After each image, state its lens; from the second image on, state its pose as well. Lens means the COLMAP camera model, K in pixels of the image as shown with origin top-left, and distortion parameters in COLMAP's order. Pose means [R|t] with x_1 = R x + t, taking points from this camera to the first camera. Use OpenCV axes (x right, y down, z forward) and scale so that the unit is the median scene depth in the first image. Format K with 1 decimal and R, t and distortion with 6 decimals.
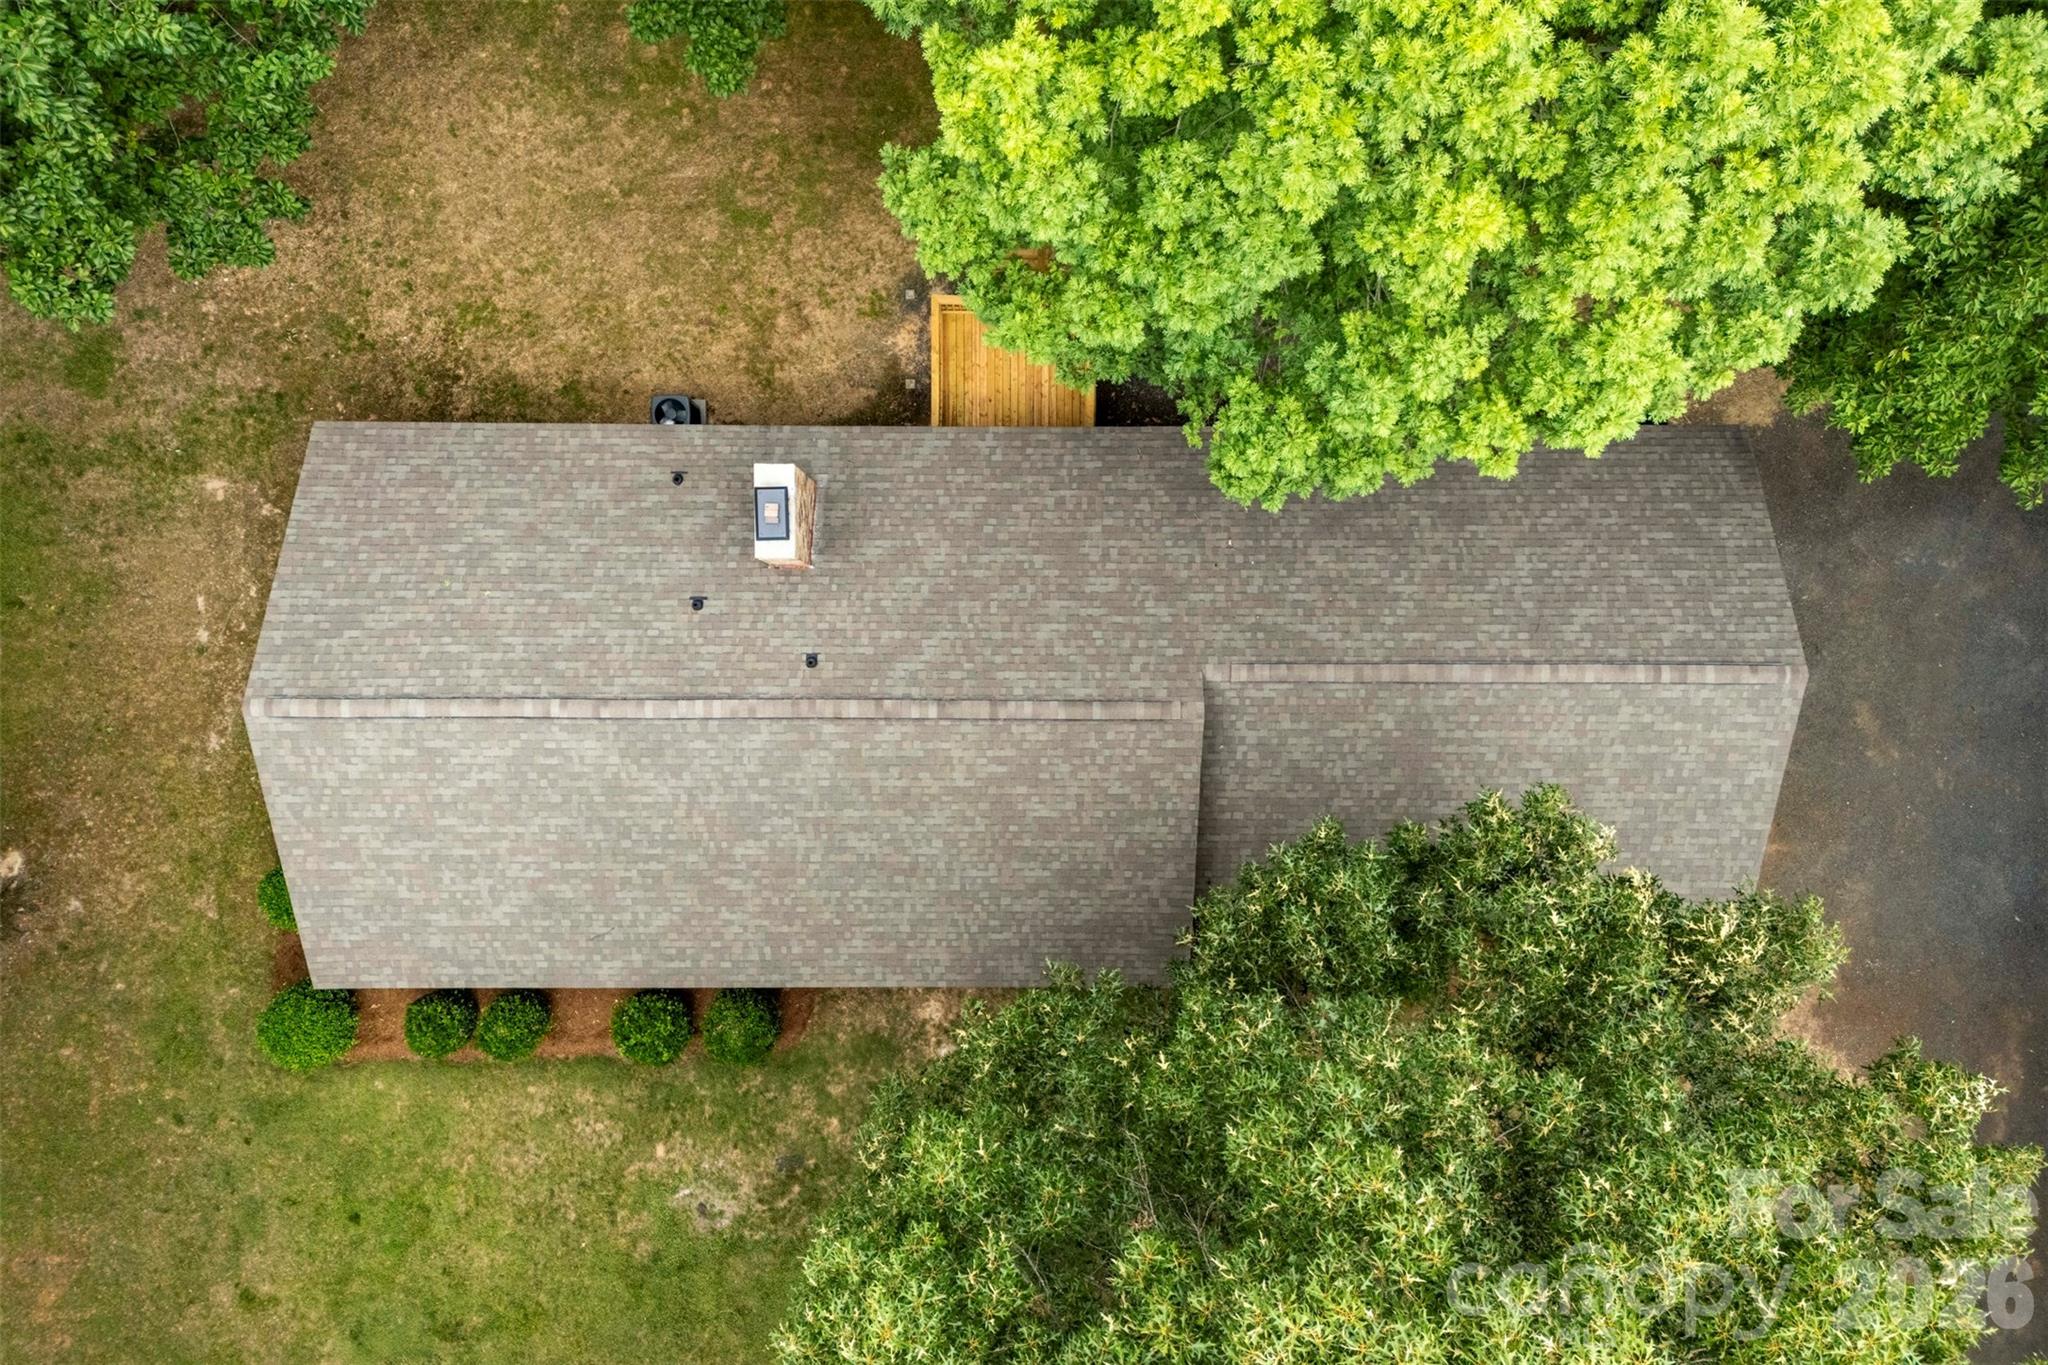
lens RADIAL K [[1520.3, 0, 1024.0], [0, 1520.3, 682.5], [0, 0, 1]] dist [0.035582, -0.004238]
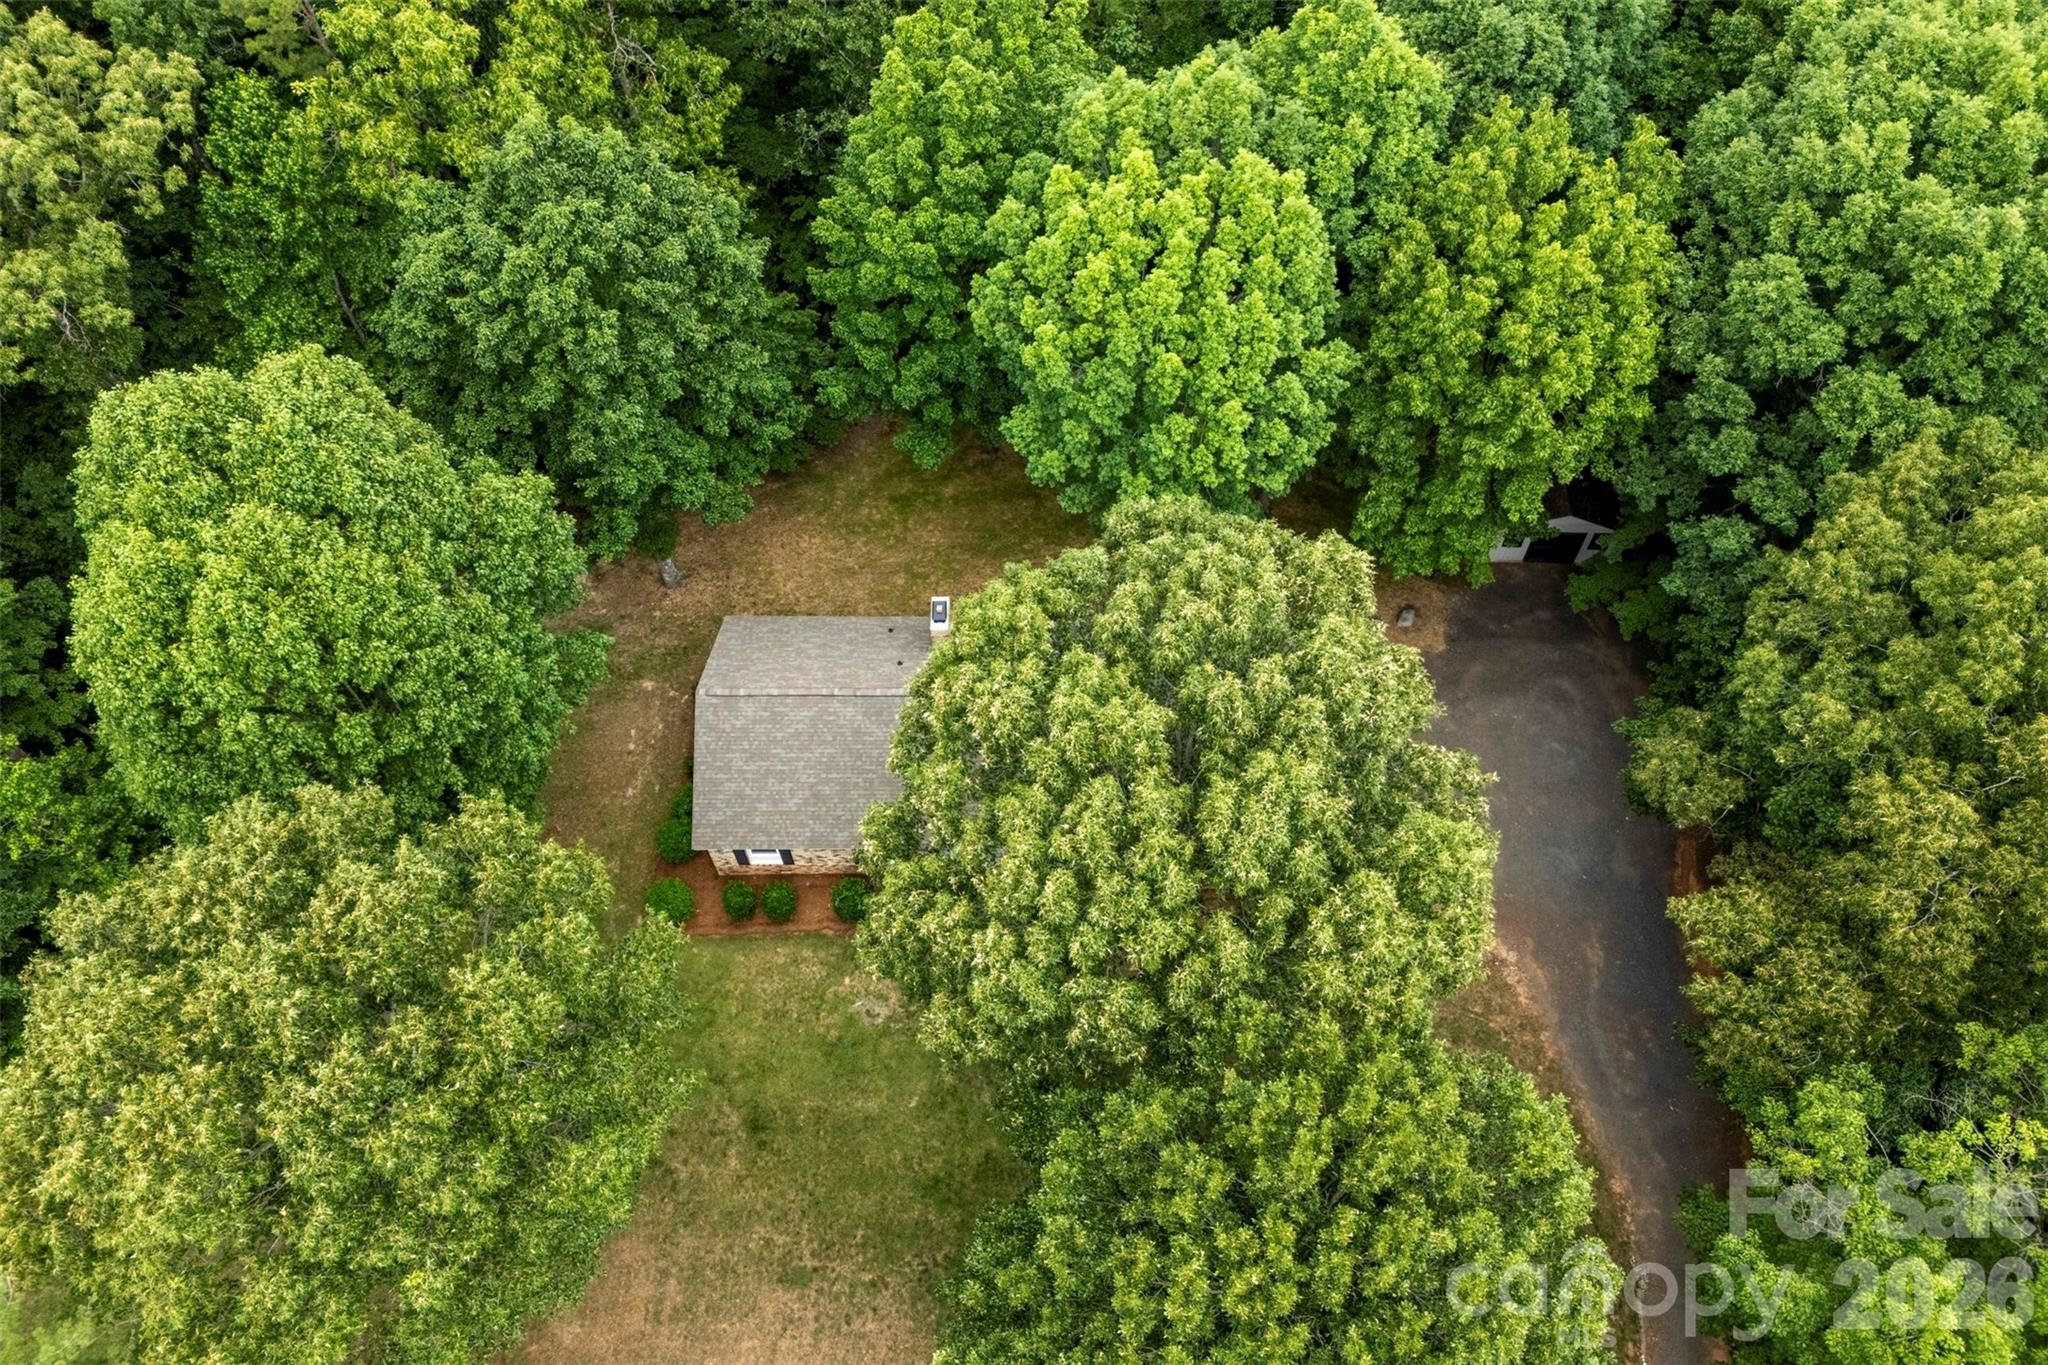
lens RADIAL K [[1520.3, 0, 1024.0], [0, 1520.3, 682.5], [0, 0, 1]] dist [0.035582, -0.004238]
pose [[0.999805, 0.002081, -0.019642, 0.005287], [-0.012401, 0.840151, -0.542211, 0.980878], [0.015374, 0.542349, 0.840013, -0.695639]]
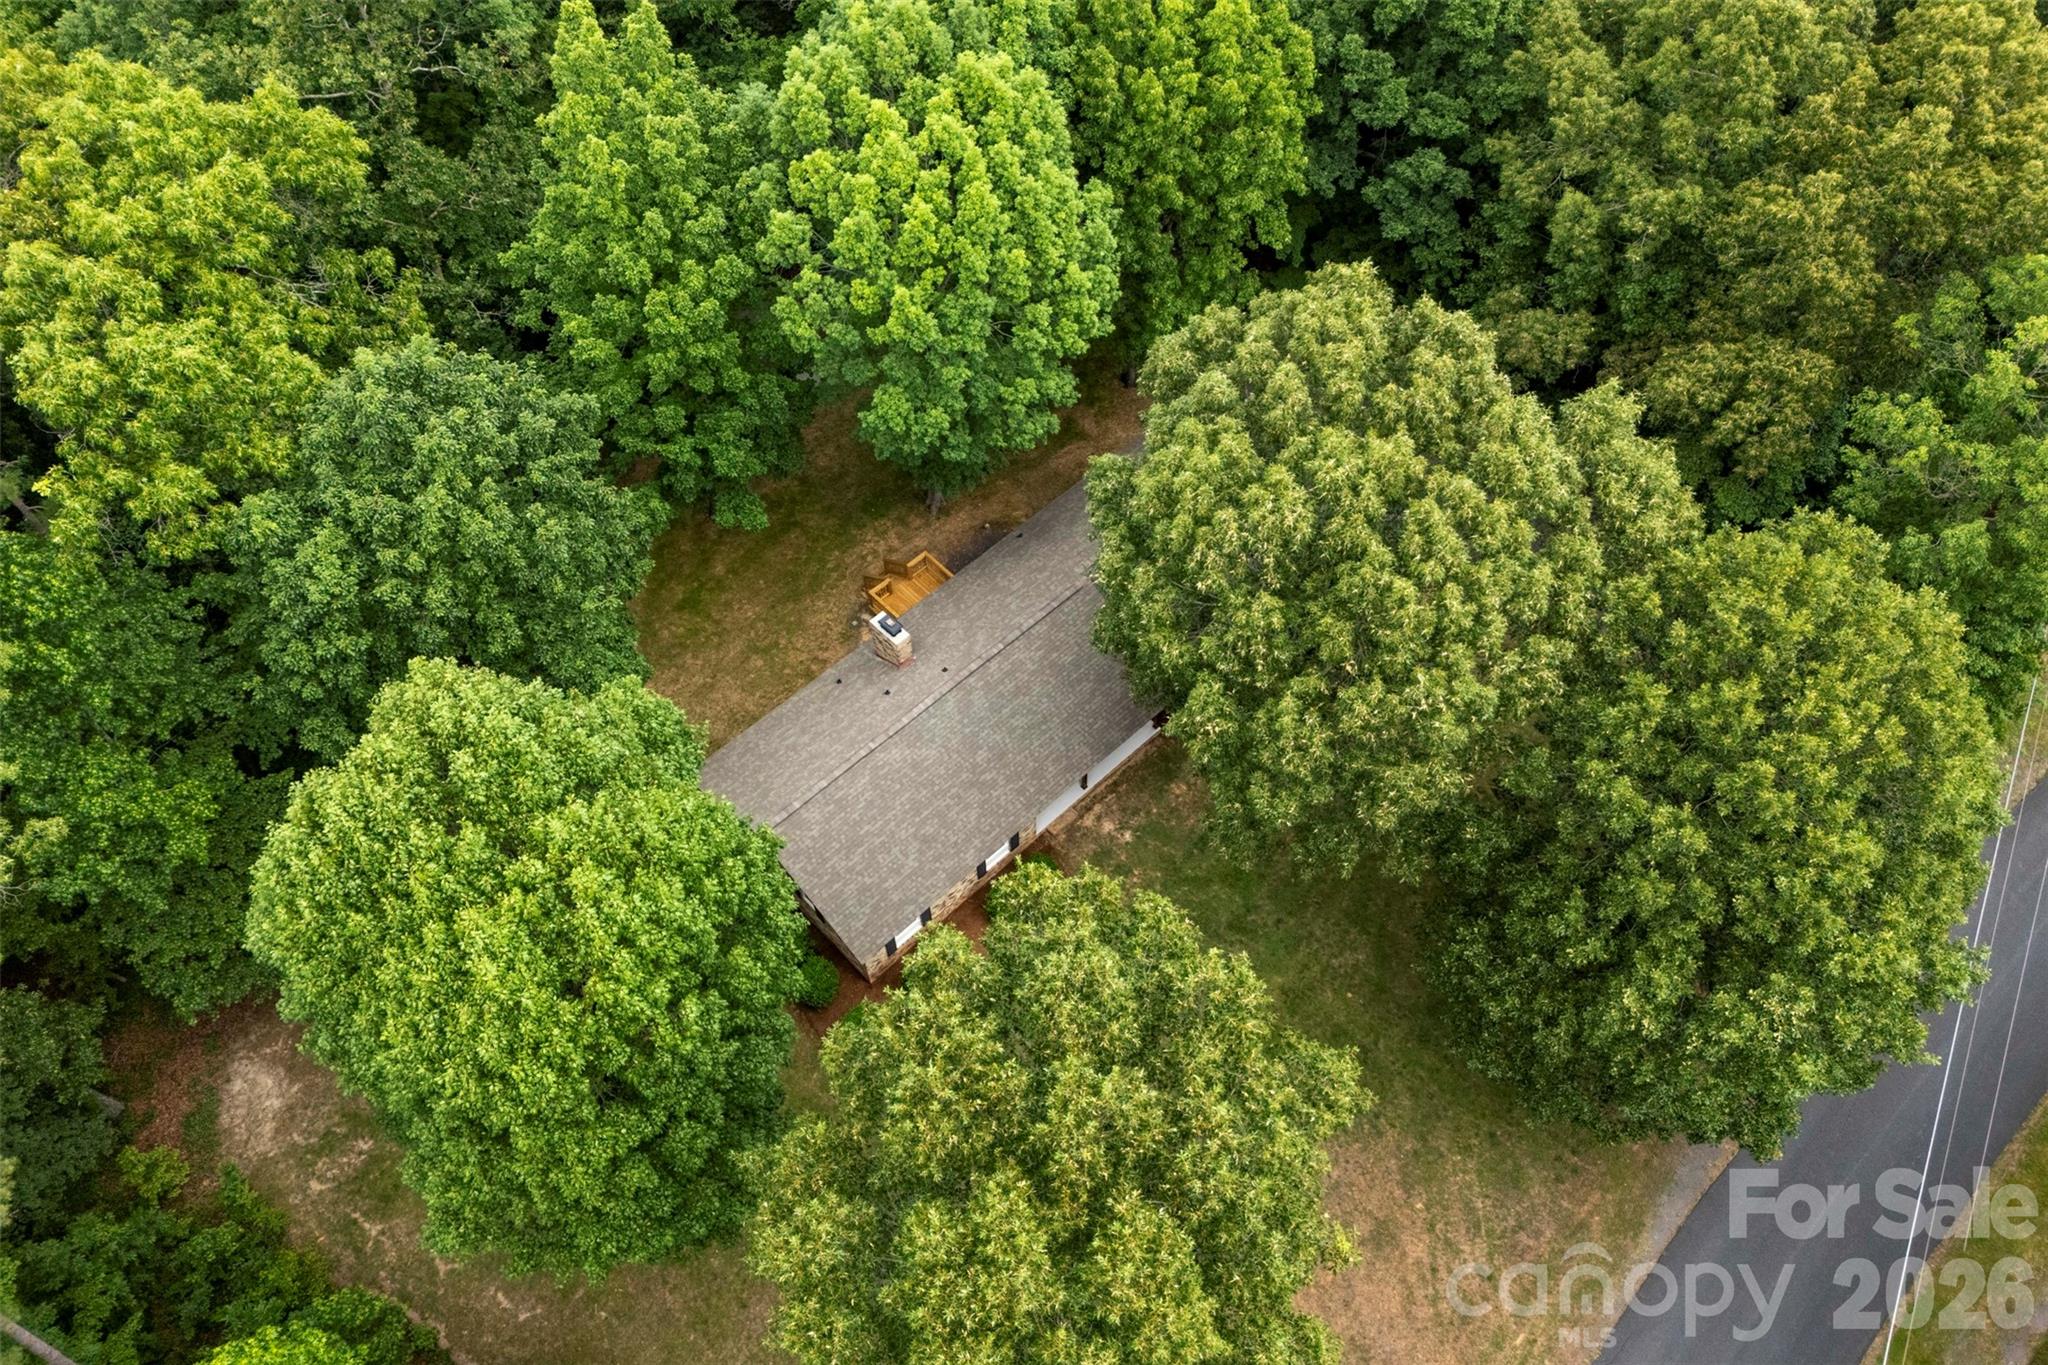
lens RADIAL K [[1520.3, 0, 1024.0], [0, 1520.3, 682.5], [0, 0, 1]] dist [0.035582, -0.004238]
pose [[0.730752, -0.580934, 0.358493, -0.710073], [0.682214, 0.602846, -0.413717, 0.820182], [0.024226, 0.546894, 0.836852, -0.685252]]
